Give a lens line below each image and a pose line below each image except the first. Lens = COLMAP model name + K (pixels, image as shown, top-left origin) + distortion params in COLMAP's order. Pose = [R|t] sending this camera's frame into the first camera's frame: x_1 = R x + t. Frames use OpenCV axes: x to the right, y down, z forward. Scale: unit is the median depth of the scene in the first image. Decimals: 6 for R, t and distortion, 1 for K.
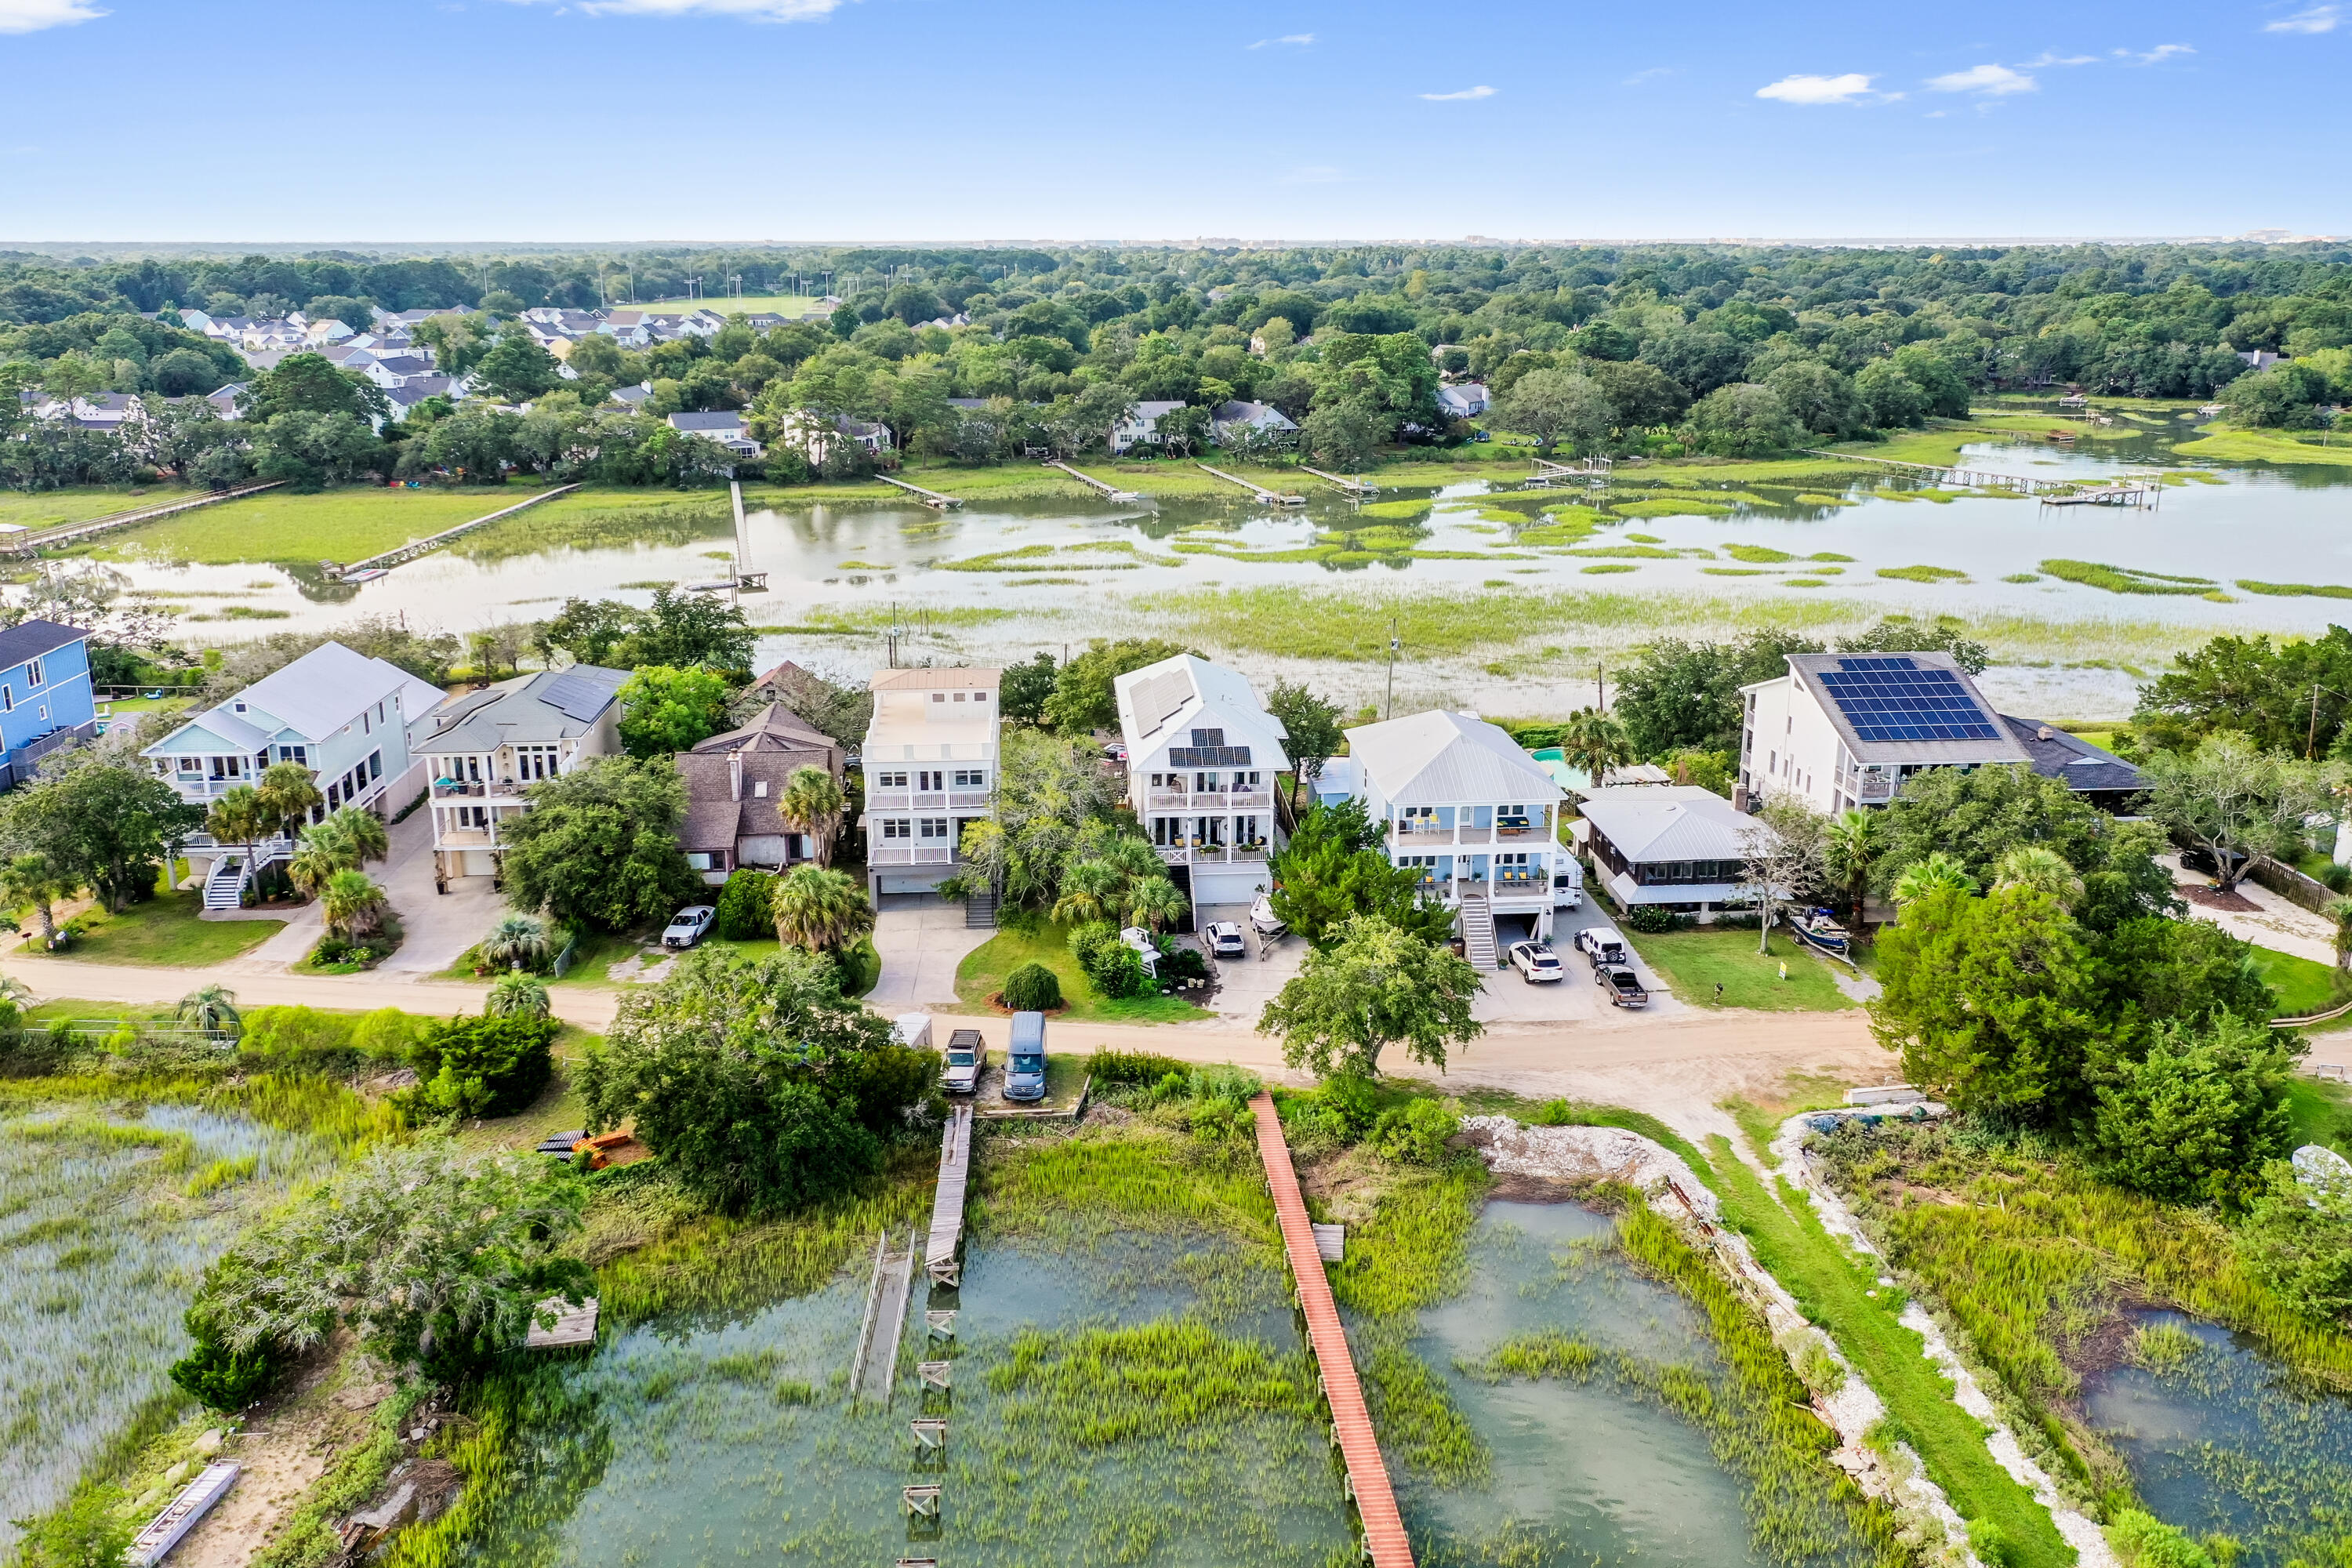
lens RADIAL K [[1896.8, 0, 1166.0], [0, 1896.8, 779.6], [0, 0, 1]] dist [0.007921, 0.001335]
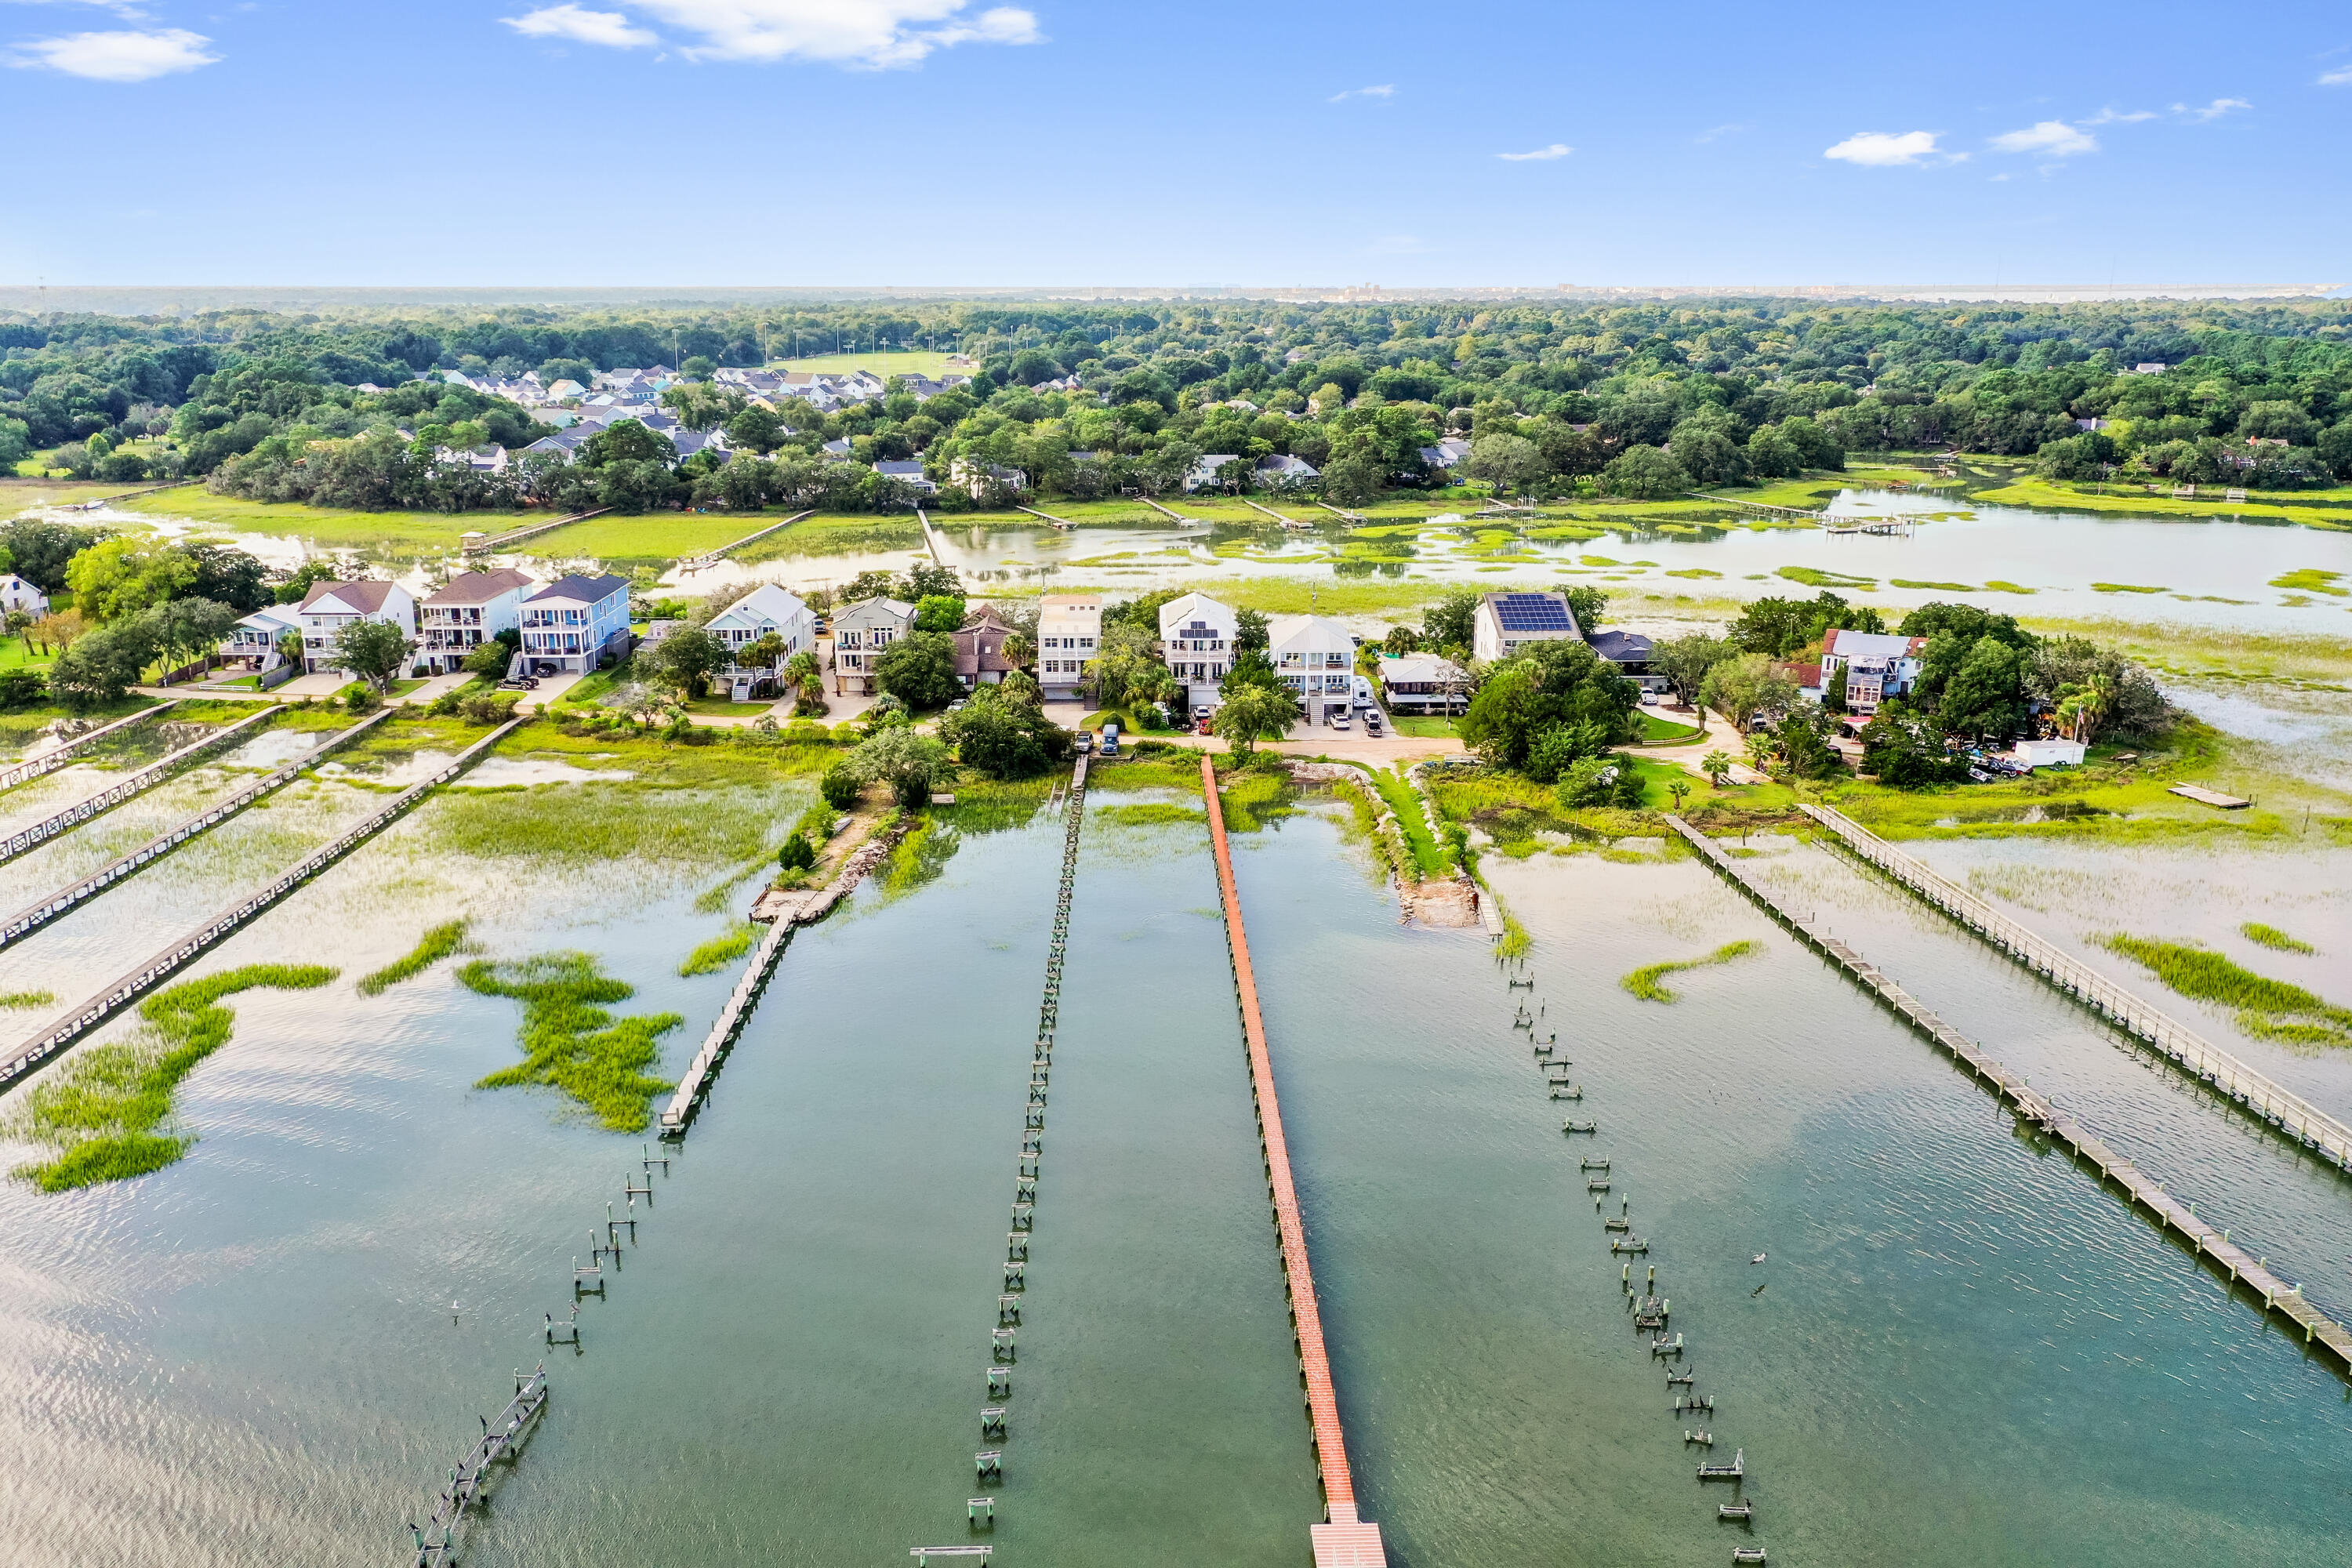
lens RADIAL K [[1867.7, 0, 1169.9], [0, 1867.7, 782.1], [0, 0, 1]] dist [0.006676, 0.011572]
pose [[0.998664, 0.015246, -0.049377, 0.035186], [-0.016048, 0.999745, -0.015887, 0.068569], [0.049123, 0.016658, 0.998654, -0.400025]]
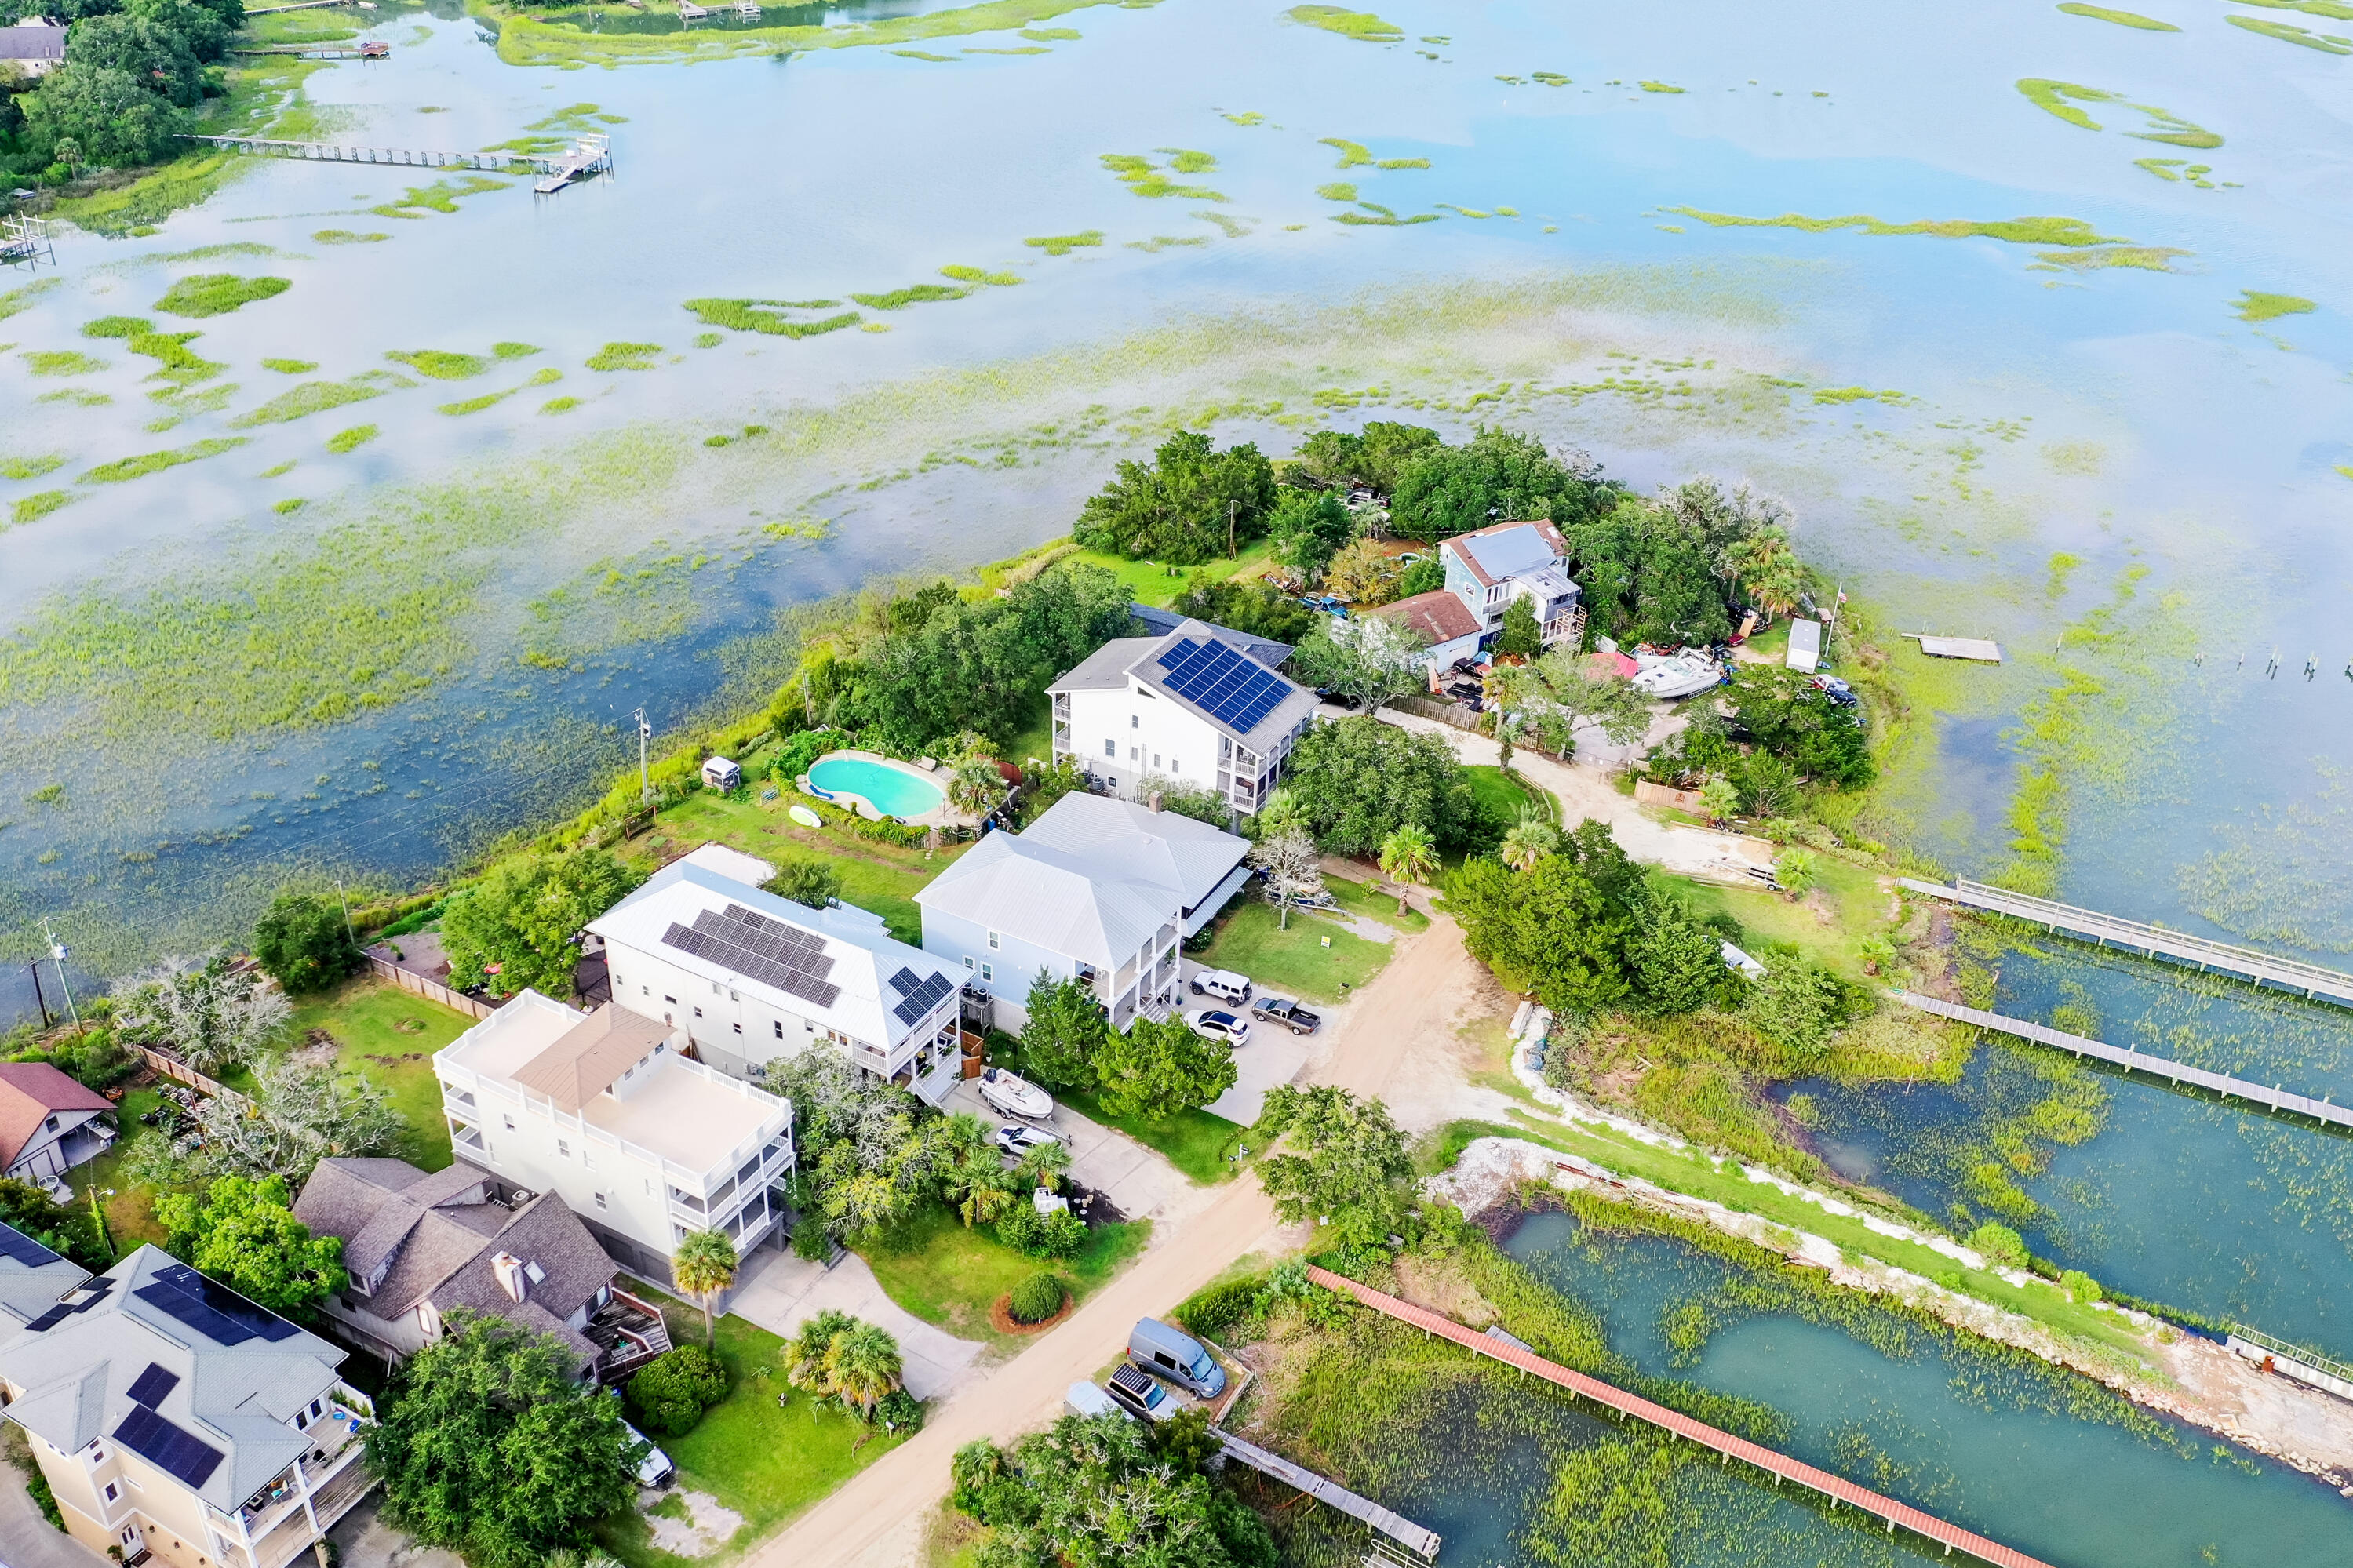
lens RADIAL K [[2023.8, 0, 1169.1], [0, 2023.8, 789.6], [0, 0, 1]] dist [0.005534, -0.001667]
pose [[0.550418, -0.424130, 0.719134, -0.239131], [0.201388, 0.903366, 0.378645, -0.186351], [-0.810236, -0.063588, 0.582644, 0.087276]]
